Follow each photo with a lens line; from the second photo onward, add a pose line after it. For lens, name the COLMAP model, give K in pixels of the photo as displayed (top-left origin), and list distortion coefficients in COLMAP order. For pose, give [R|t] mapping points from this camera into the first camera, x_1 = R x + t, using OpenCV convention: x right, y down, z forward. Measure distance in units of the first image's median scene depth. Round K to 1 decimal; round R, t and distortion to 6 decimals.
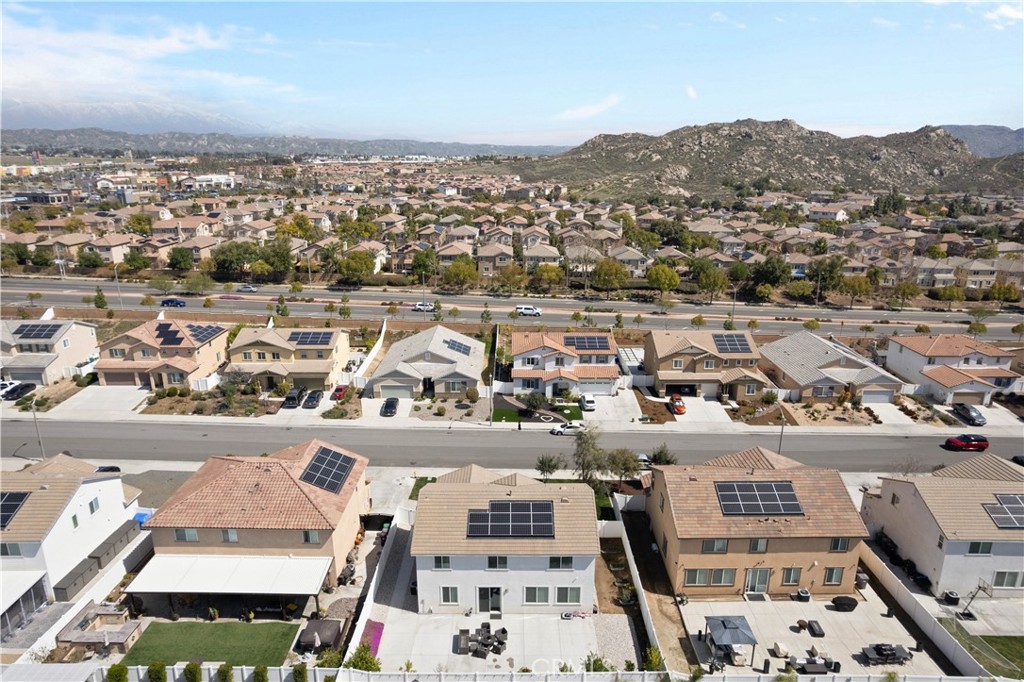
lens RADIAL K [[661.4, 0, 512.0], [0, 661.4, 341.0], [0, 0, 1]] dist [-0.023451, 0.006725]
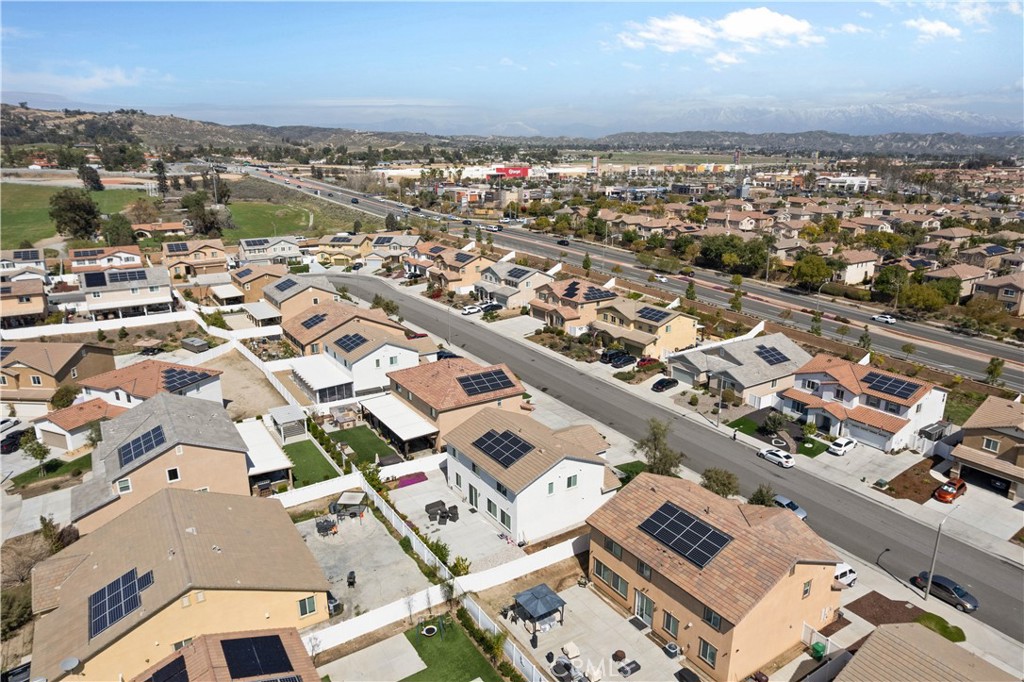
lens RADIAL K [[661.4, 0, 512.0], [0, 661.4, 341.0], [0, 0, 1]] dist [-0.023451, 0.006725]
pose [[0.547965, 0.227642, -0.804931, 0.521768], [-0.229014, 0.966320, 0.117381, -0.040281], [0.804542, 0.120020, 0.581643, 0.137500]]
